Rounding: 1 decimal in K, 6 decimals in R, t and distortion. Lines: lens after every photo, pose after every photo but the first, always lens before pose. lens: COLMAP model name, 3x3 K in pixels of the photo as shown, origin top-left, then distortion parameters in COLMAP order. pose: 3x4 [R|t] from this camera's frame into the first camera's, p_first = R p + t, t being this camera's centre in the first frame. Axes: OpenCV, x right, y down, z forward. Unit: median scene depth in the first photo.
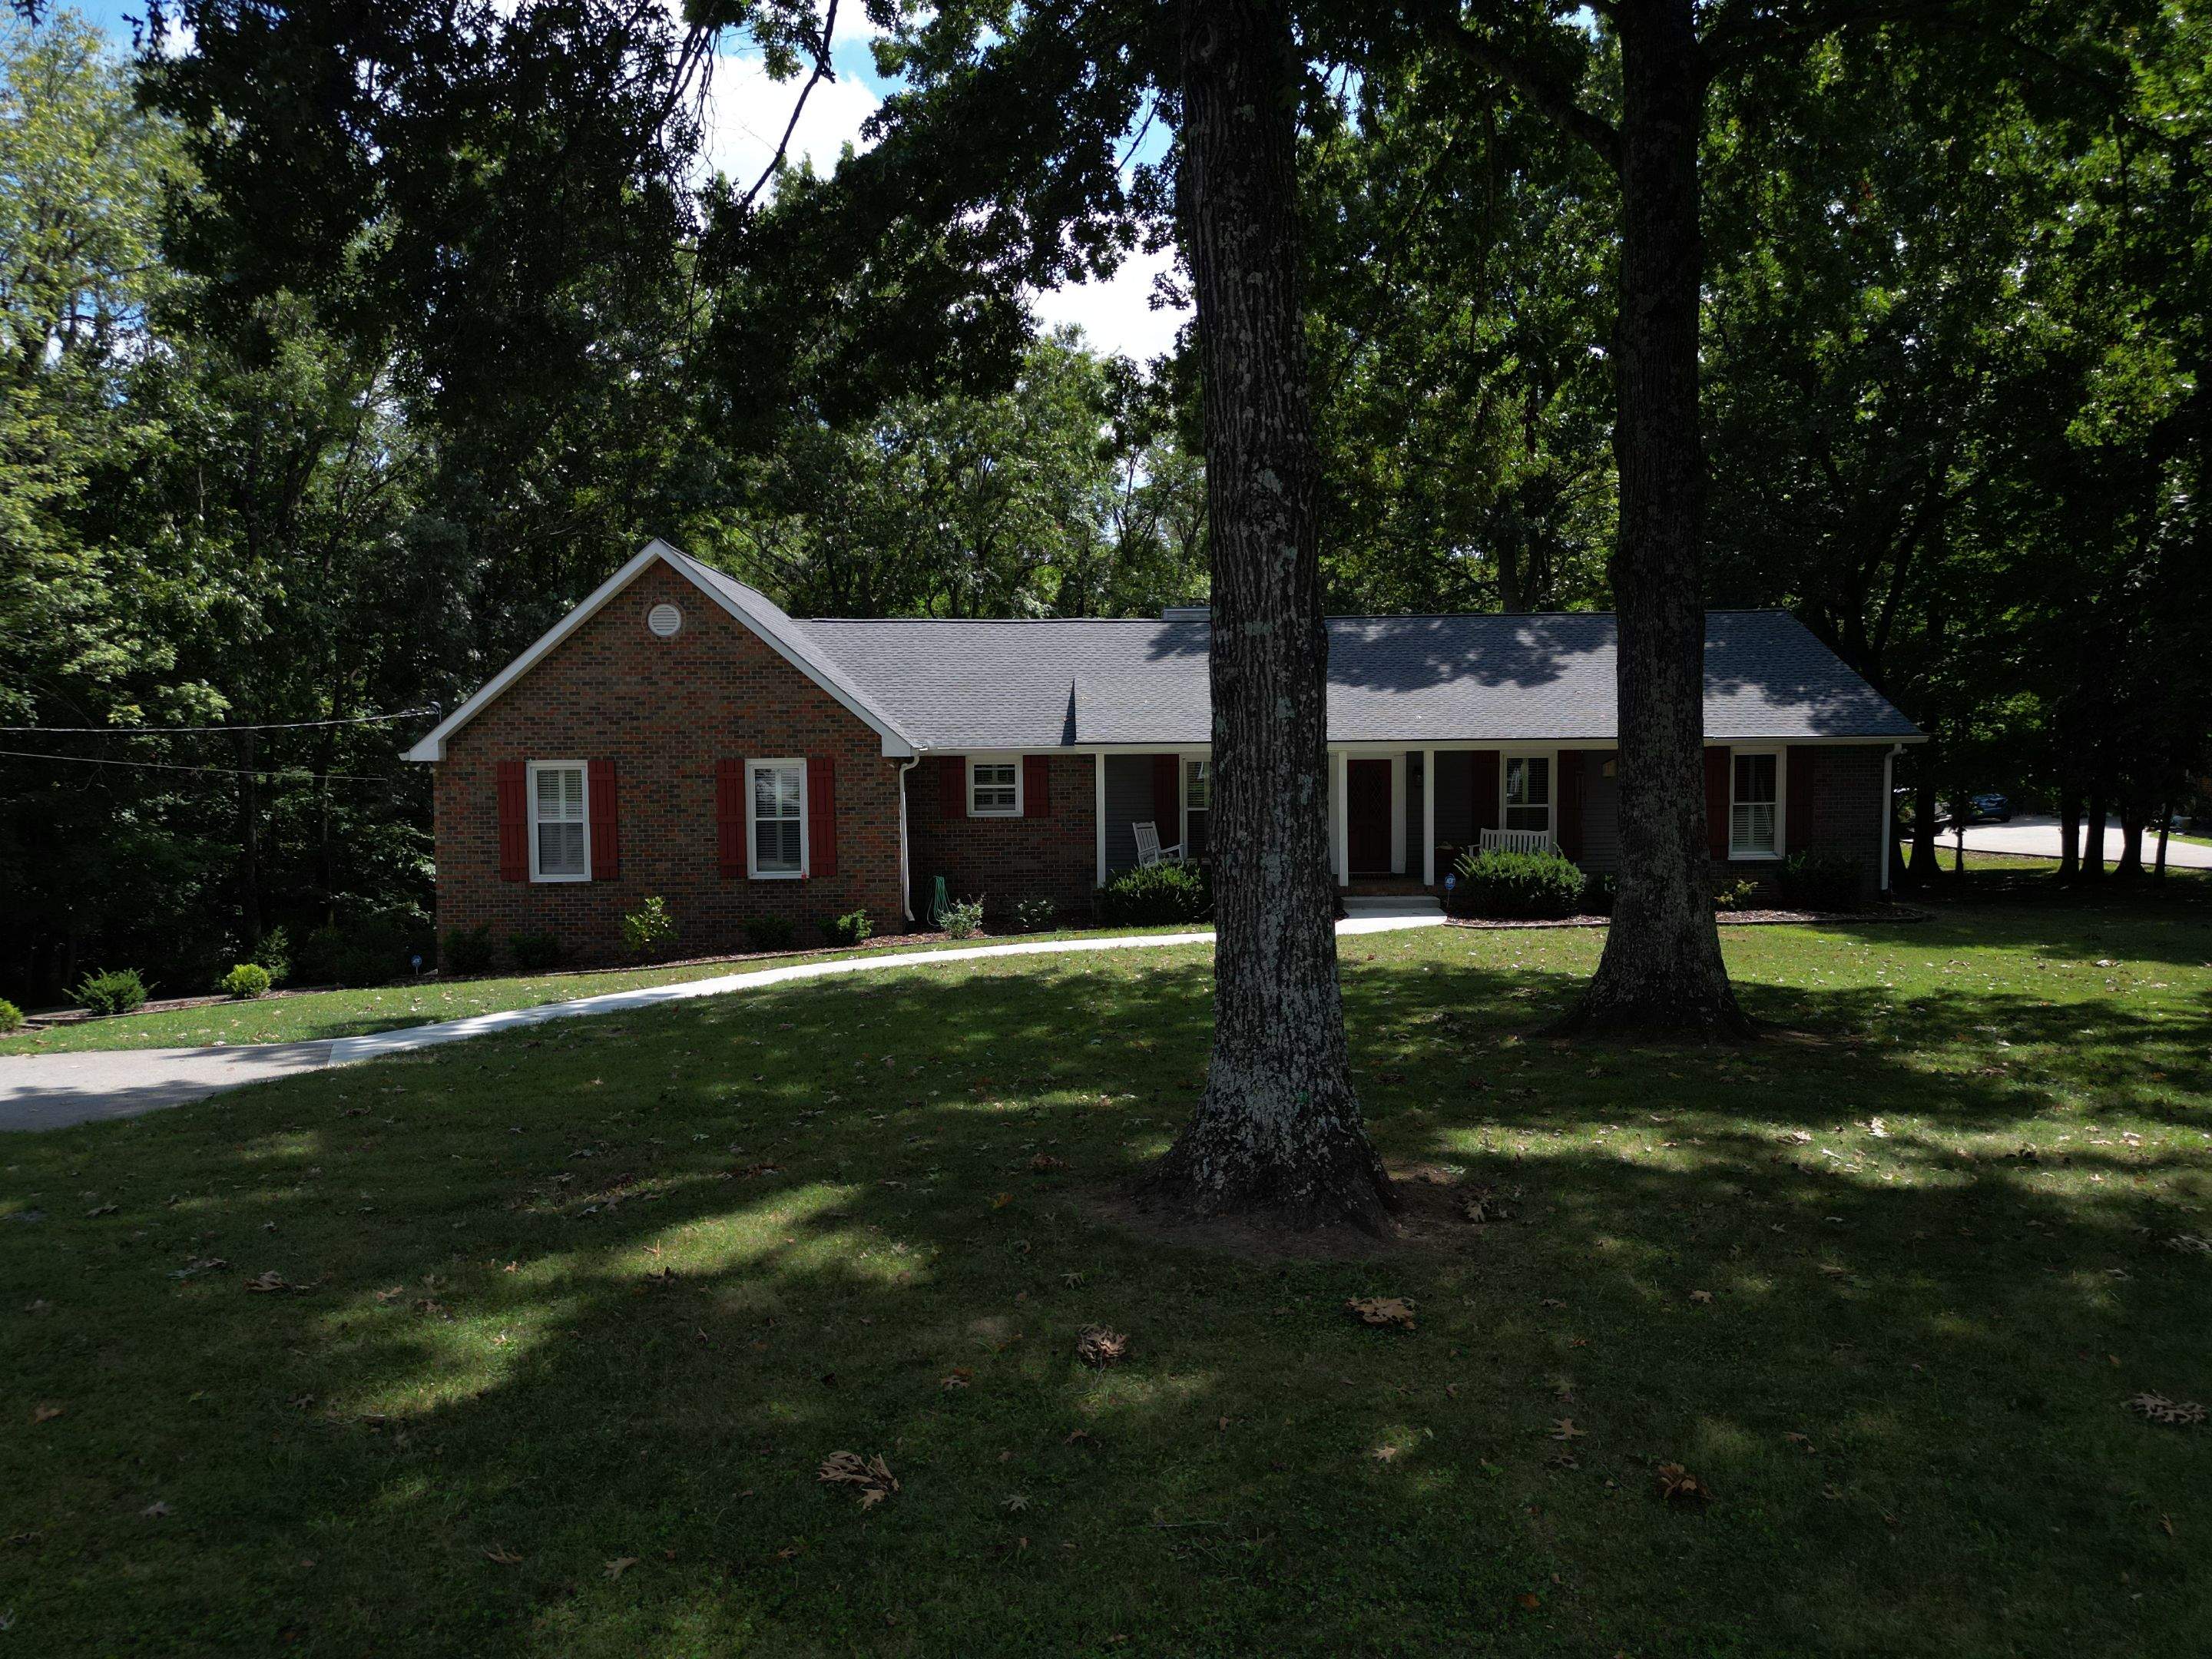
lens RADIAL K [[1571.9, 0, 1099.2], [0, 1571.9, 835.8], [0, 0, 1]] dist [0.071099, -0.059953]
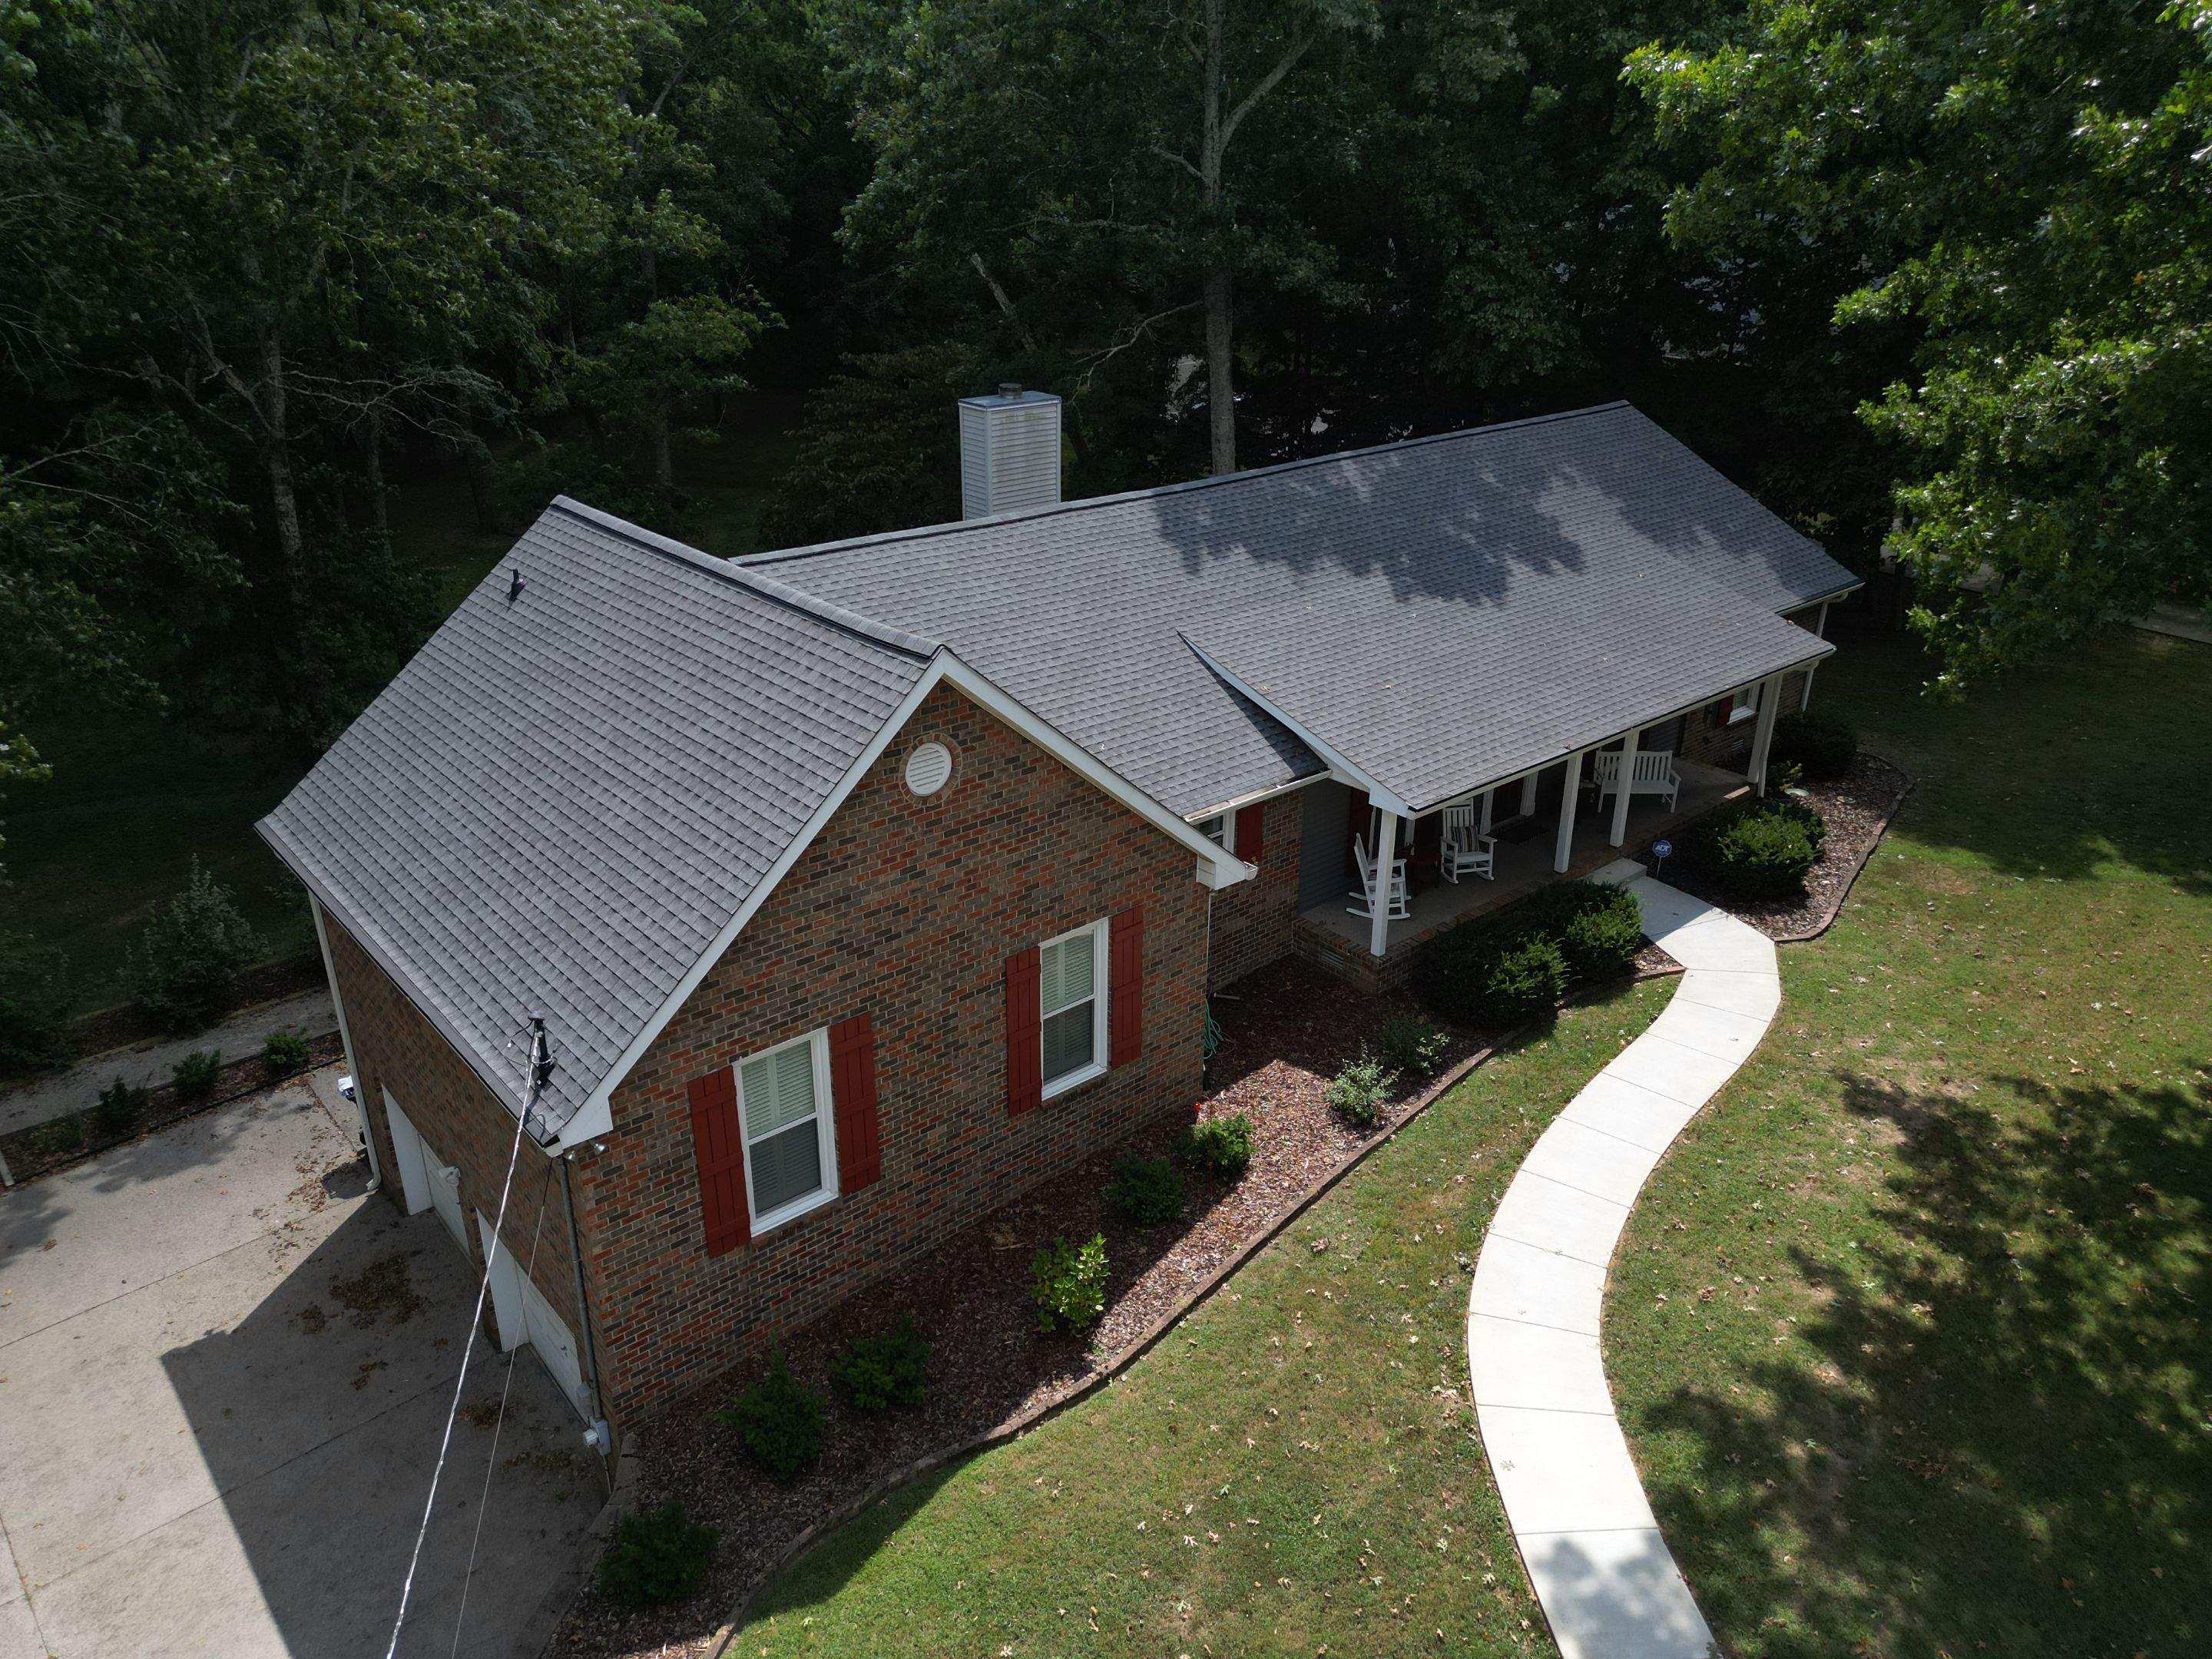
lens RADIAL K [[1571.9, 0, 1099.2], [0, 1571.9, 835.8], [0, 0, 1]] dist [0.071099, -0.059953]
pose [[0.745776, -0.256036, 0.615032, -0.585113], [-0.009513, 0.919011, 0.394118, -0.338797], [-0.666129, -0.299774, 0.682940, 0.562186]]
